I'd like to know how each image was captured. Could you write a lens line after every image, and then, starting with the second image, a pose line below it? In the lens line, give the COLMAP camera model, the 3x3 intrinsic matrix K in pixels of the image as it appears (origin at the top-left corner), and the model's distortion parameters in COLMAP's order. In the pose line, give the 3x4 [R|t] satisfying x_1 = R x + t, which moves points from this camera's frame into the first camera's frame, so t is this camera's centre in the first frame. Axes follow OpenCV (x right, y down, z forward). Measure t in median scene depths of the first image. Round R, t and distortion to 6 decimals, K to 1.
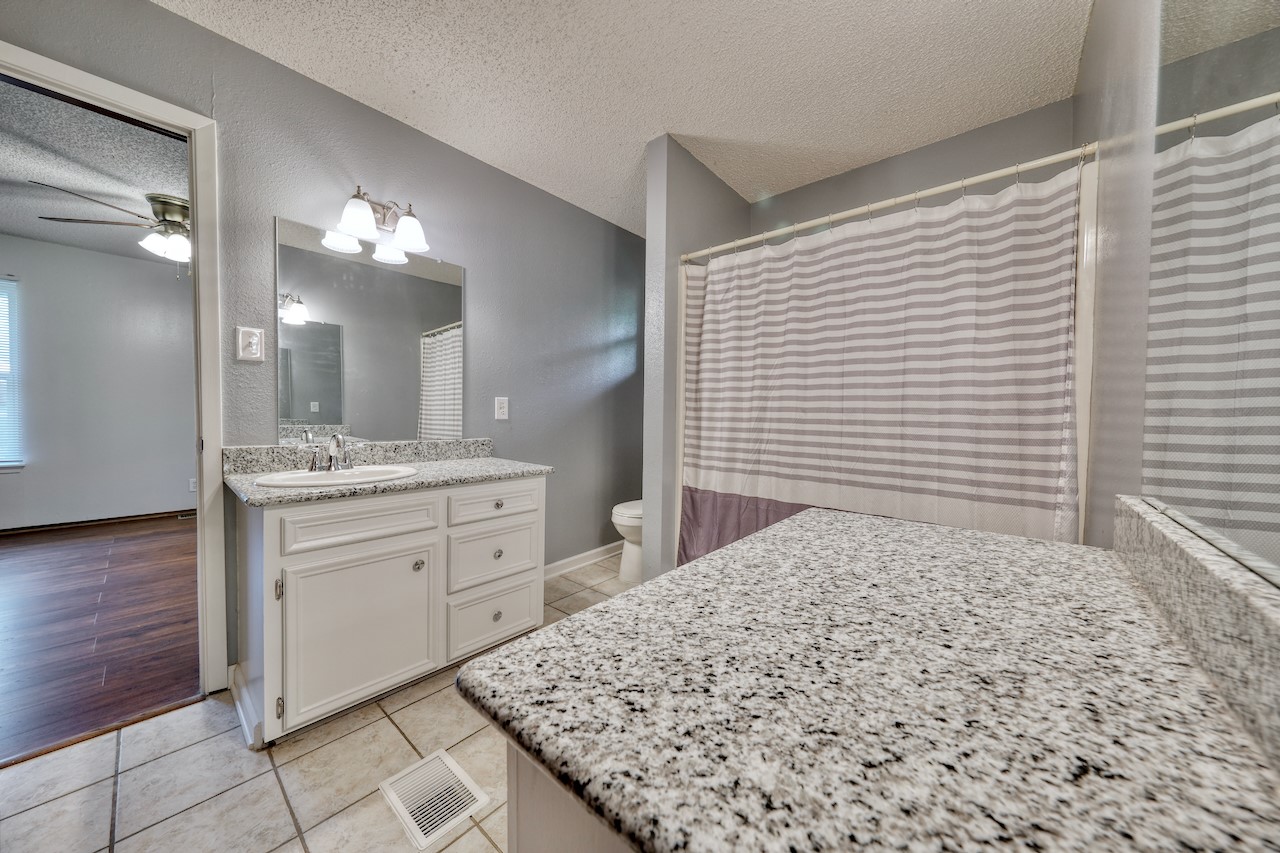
lens RADIAL K [[431.2, 0, 640.0], [0, 431.2, 426.5], [0, 0, 1]] dist [-0.002848, 0.000026]
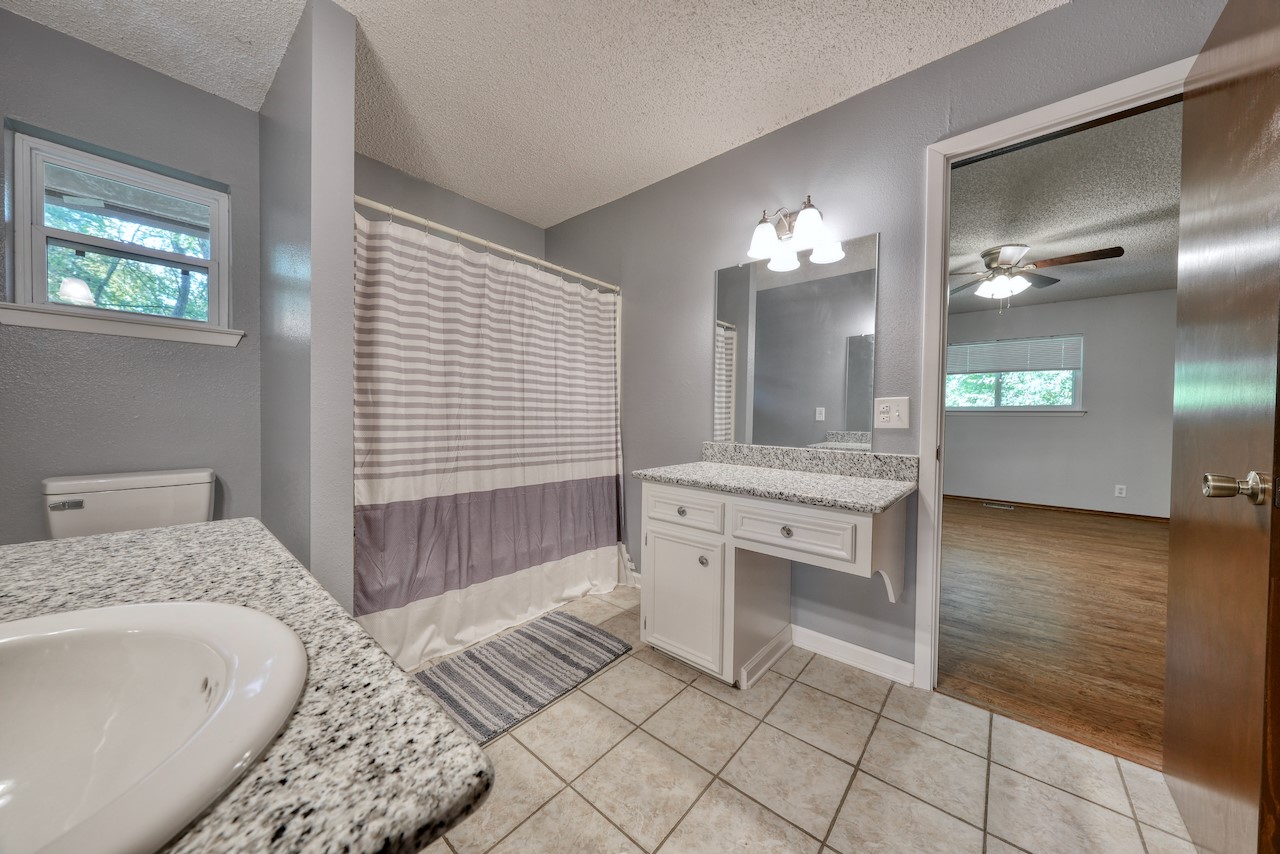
lens RADIAL K [[431.2, 0, 640.0], [0, 431.2, 427.0], [0, 0, 1]] dist [-0.002848, 0.000026]
pose [[0.003209, -0.032350, 0.999471, -0.791016], [0.018021, 0.999316, 0.032287, -0.017094], [-0.999832, 0.017907, 0.003790, 0.628092]]
